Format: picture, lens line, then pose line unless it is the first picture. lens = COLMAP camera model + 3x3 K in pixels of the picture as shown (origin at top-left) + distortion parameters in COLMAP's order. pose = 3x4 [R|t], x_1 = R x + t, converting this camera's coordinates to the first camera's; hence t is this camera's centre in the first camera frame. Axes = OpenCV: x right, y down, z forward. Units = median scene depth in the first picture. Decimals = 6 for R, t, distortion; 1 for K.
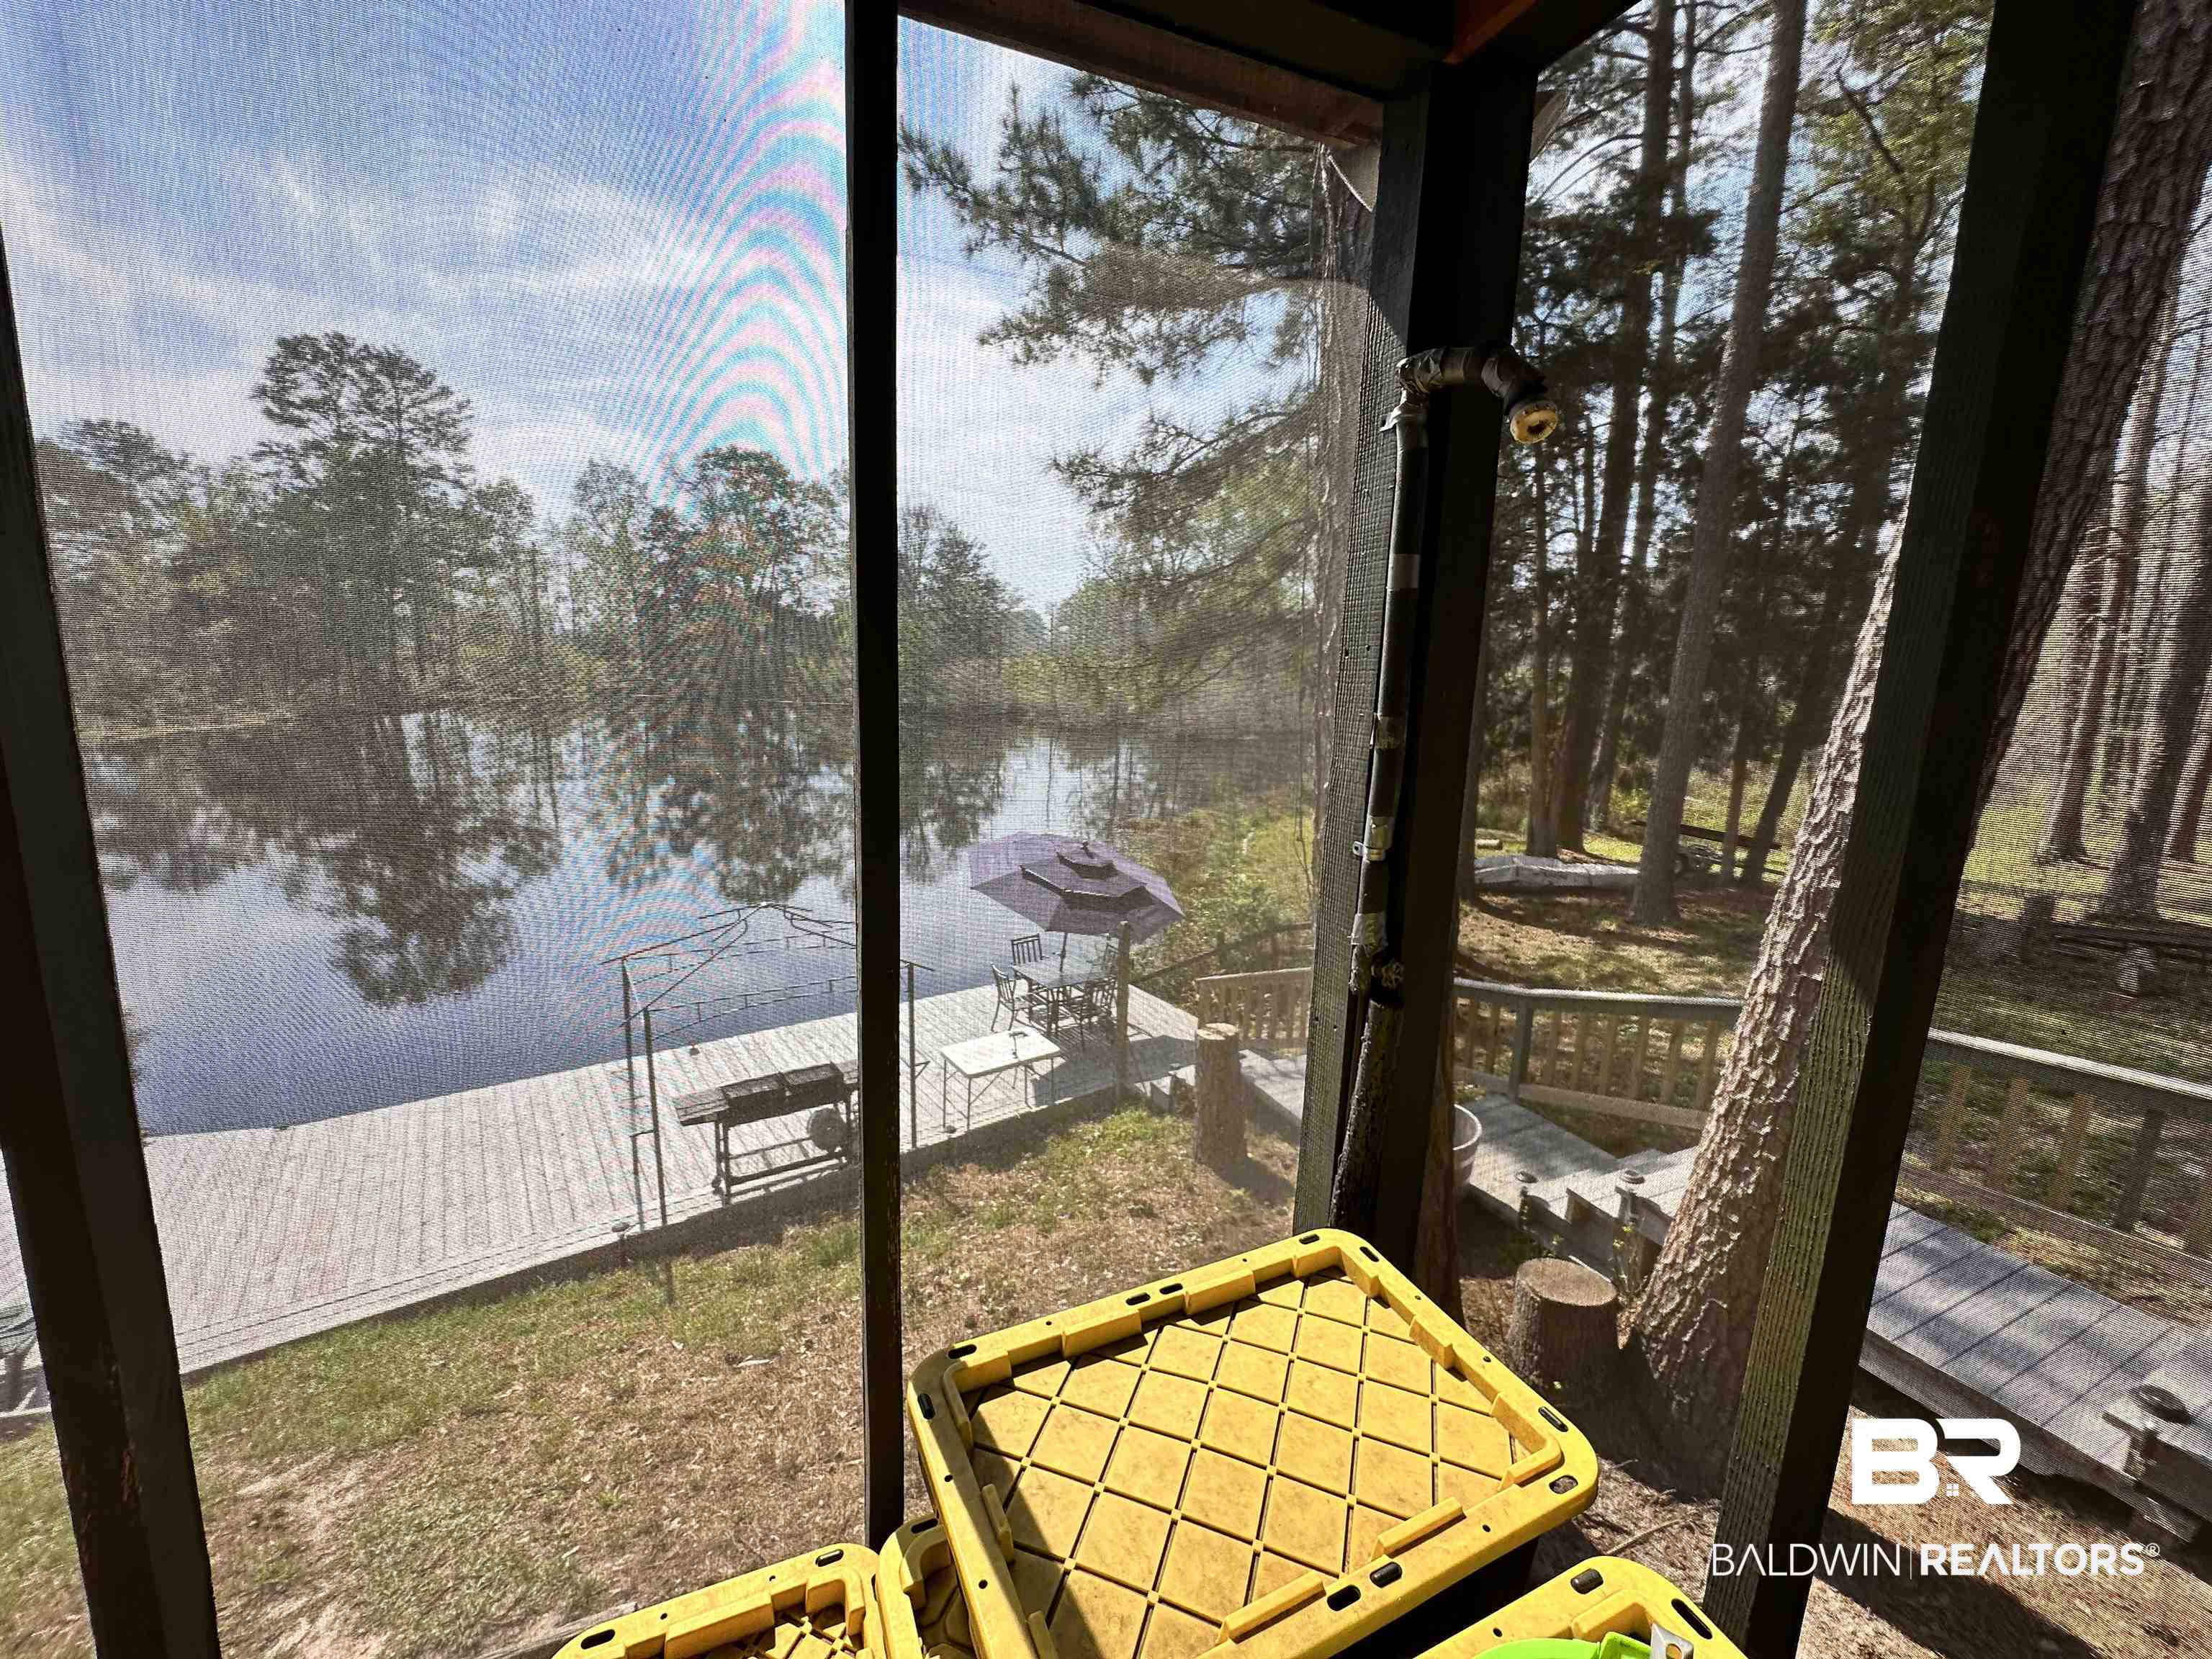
lens RADIAL K [[884.1, 0, 1104.2], [0, 884.1, 828.0], [0, 0, 1]] dist [-0.004276, 0.000598]
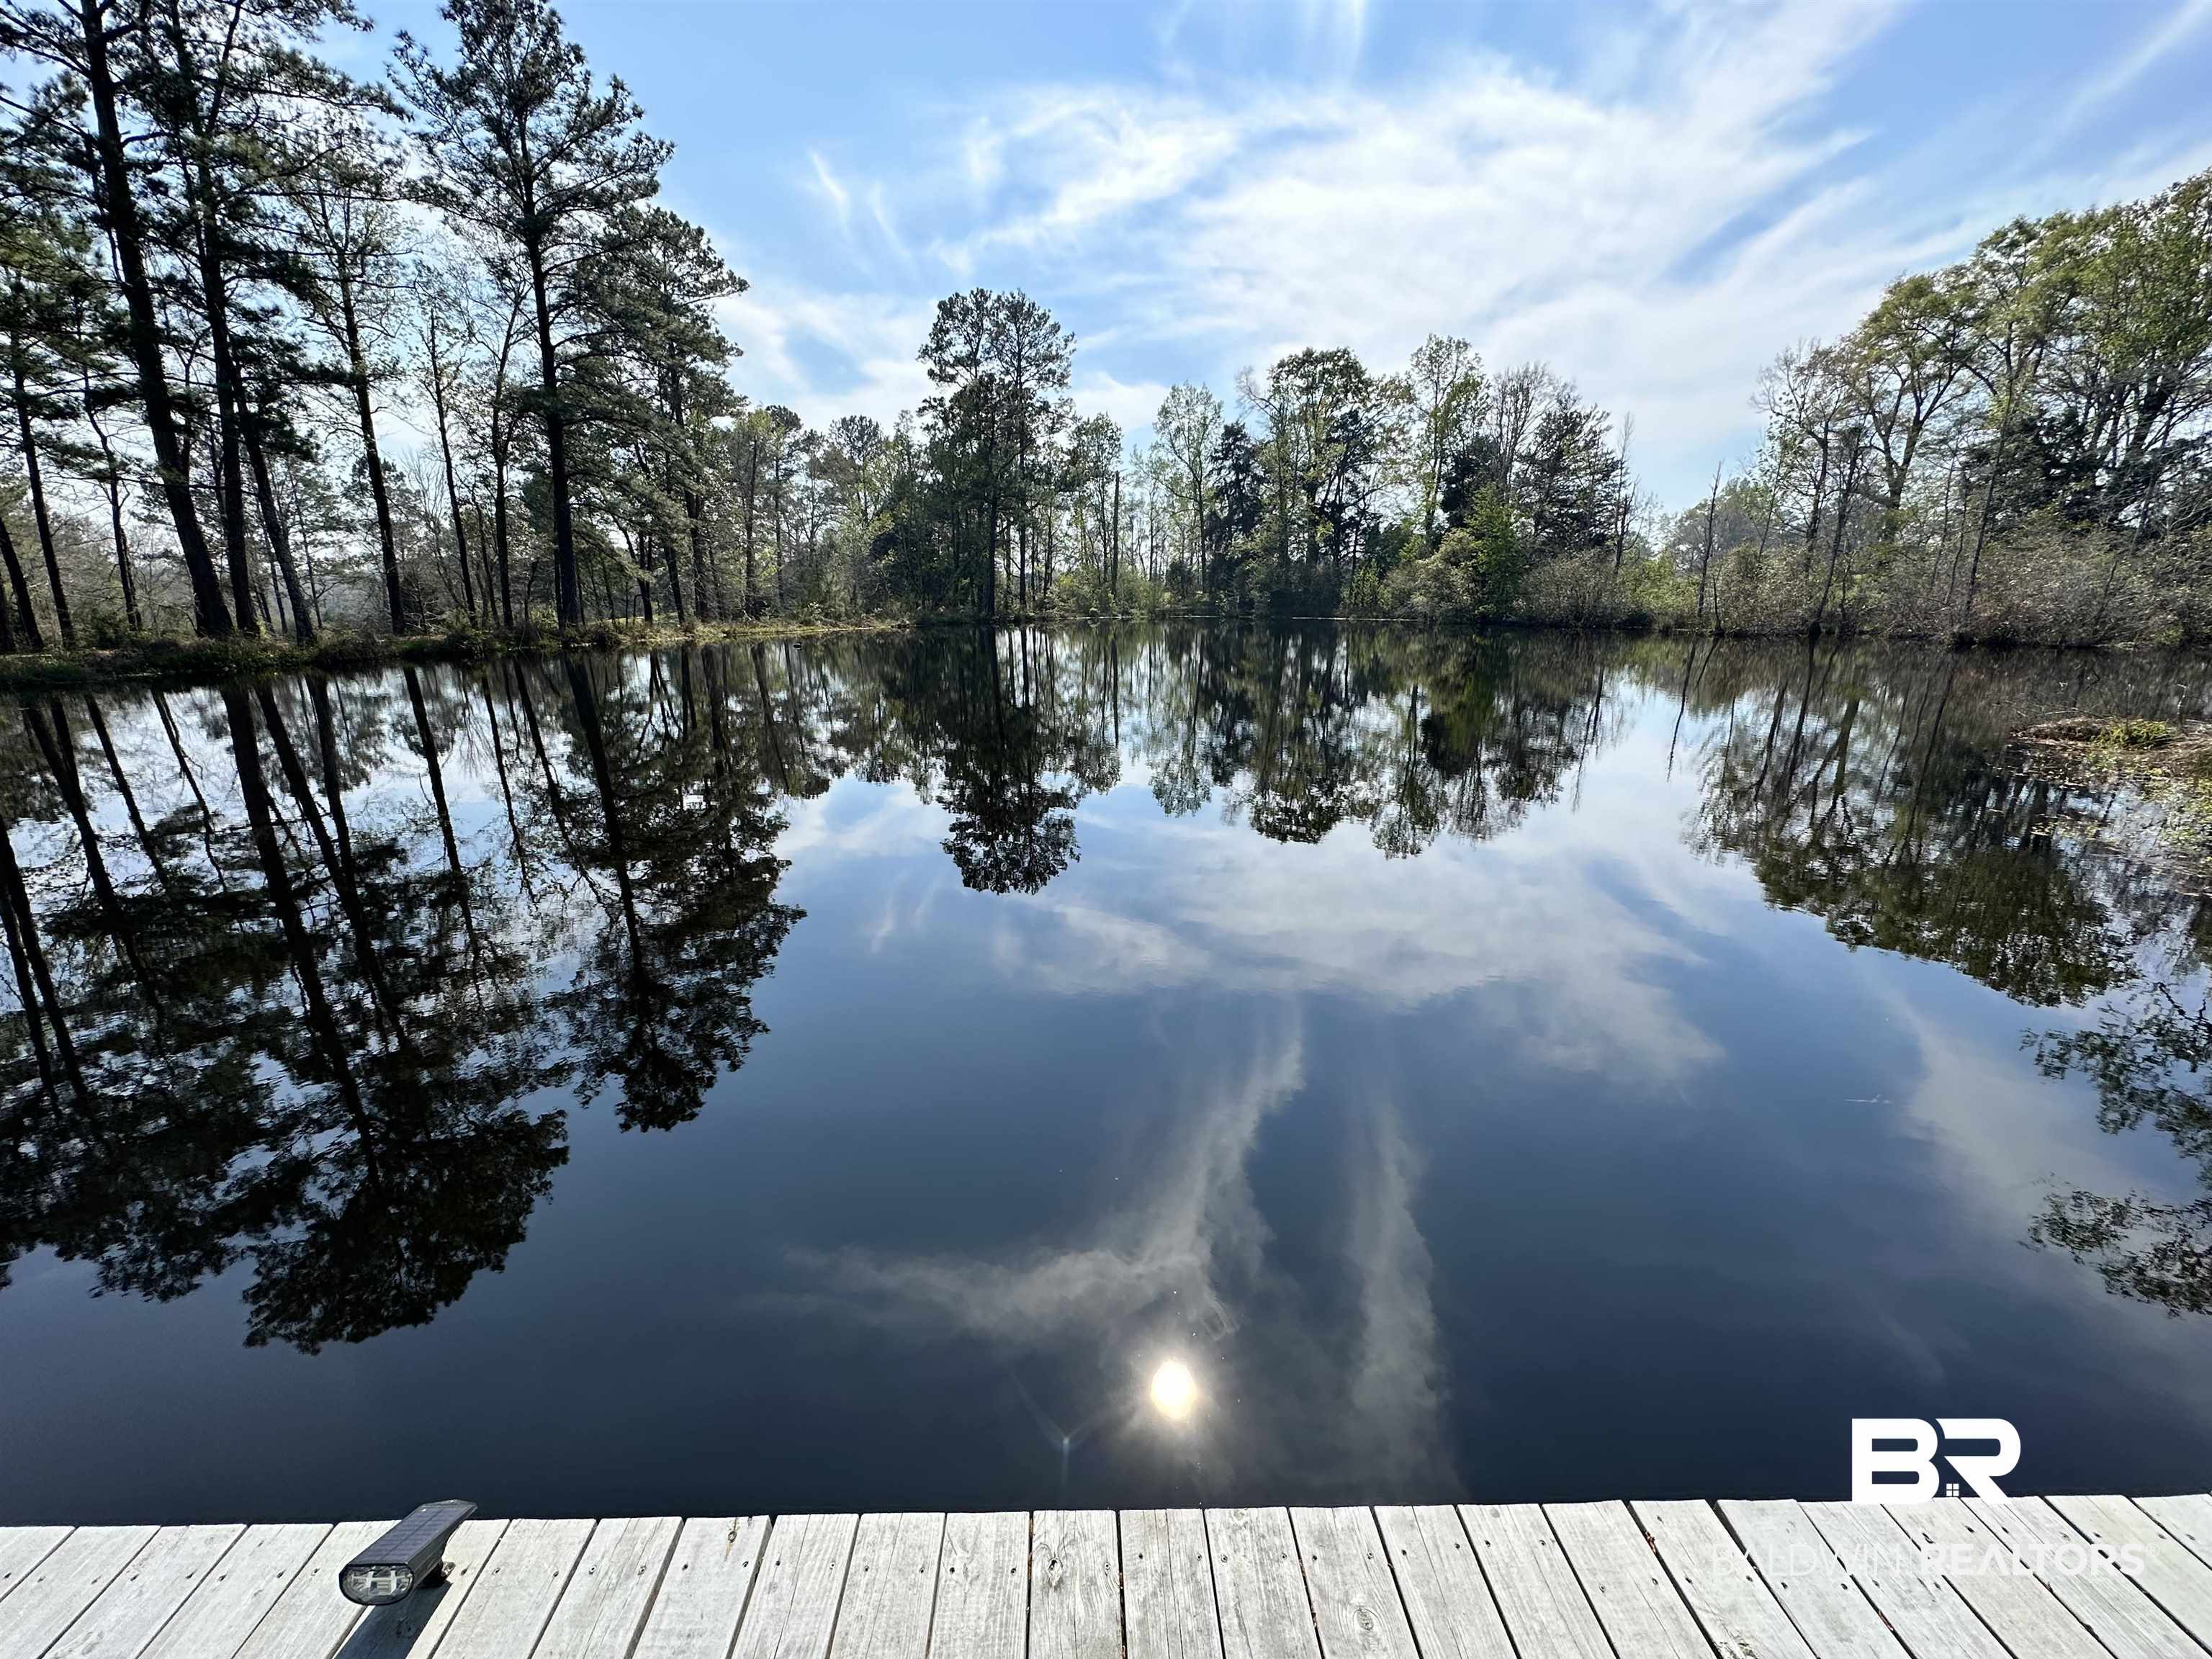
lens RADIAL K [[884.1, 0, 1104.4], [0, 884.1, 828.2], [0, 0, 1]] dist [-0.004276, 0.000598]
pose [[0.828283, 0.108885, -0.549629, -0.034642], [-0.077231, 0.993759, 0.080484, 0.012418], [0.554962, -0.024216, 0.831523, 0.099445]]
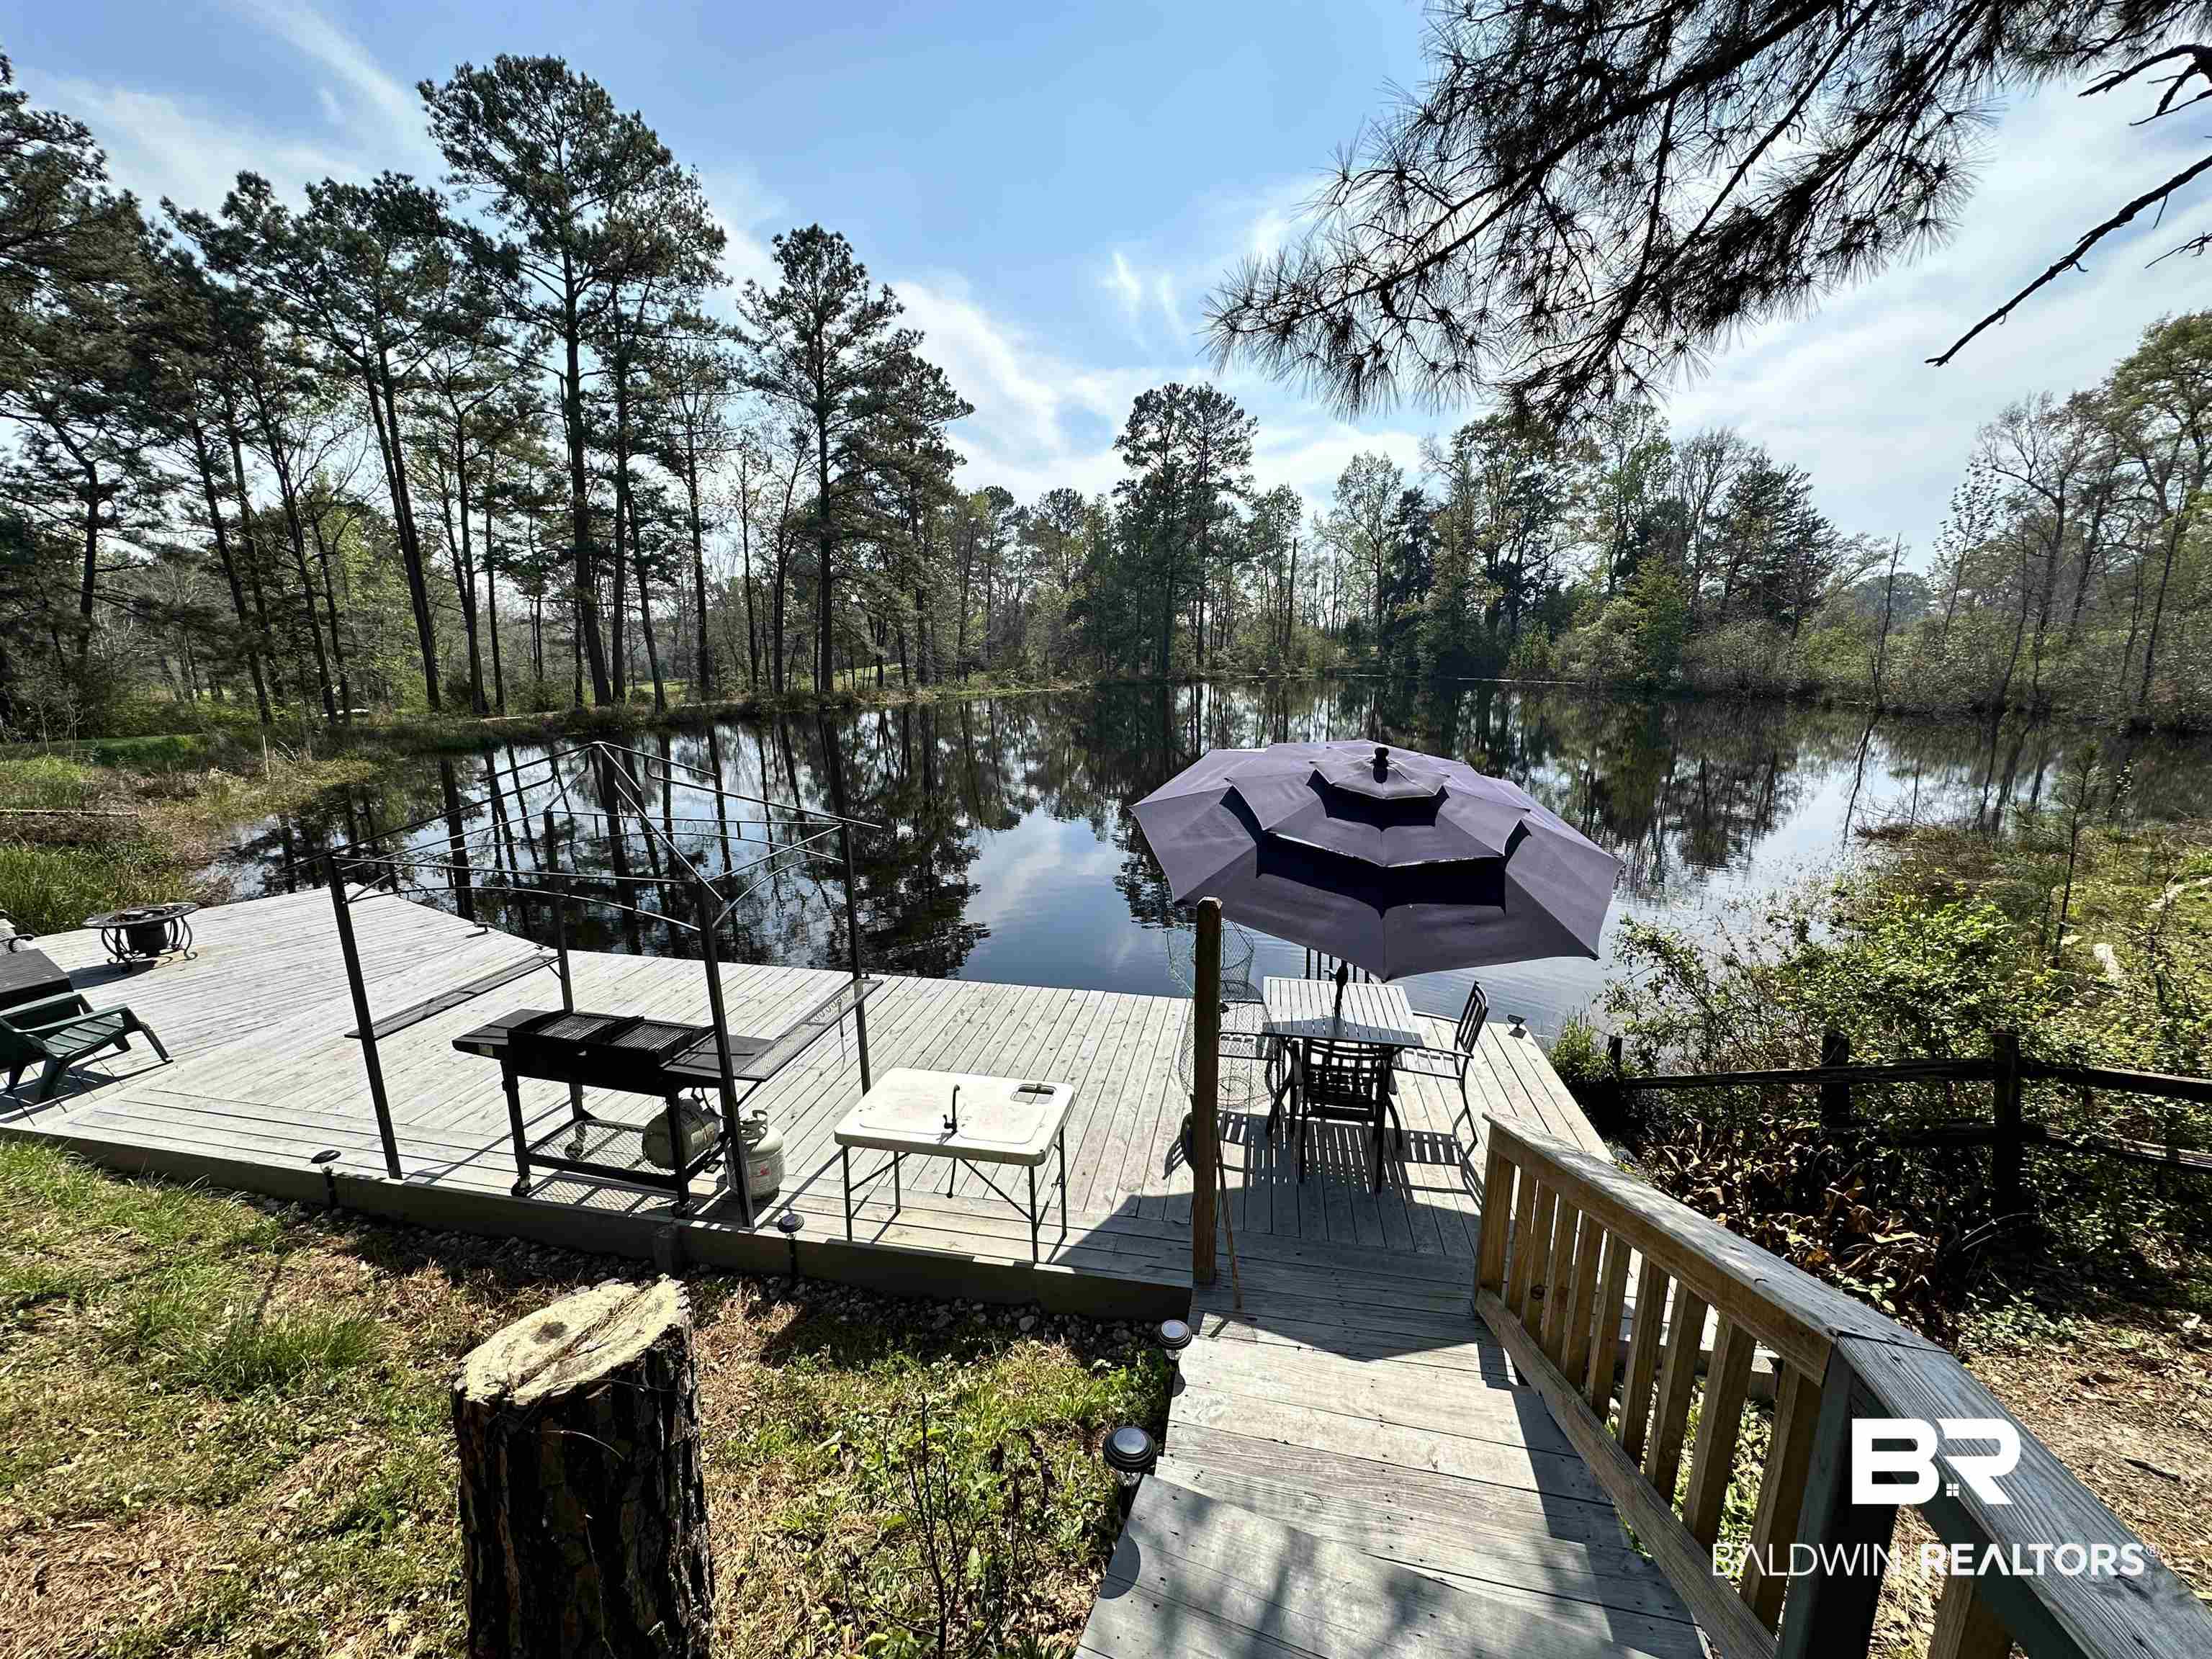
lens RADIAL K [[884.1, 0, 1103.5], [0, 884.1, 826.1], [0, 0, 1]] dist [-0.004276, 0.000598]
pose [[0.688220, 0.115494, -0.716250, 0.023360], [-0.112762, 0.992278, 0.051654, 0.005418], [0.716685, 0.045217, 0.695929, 0.061977]]
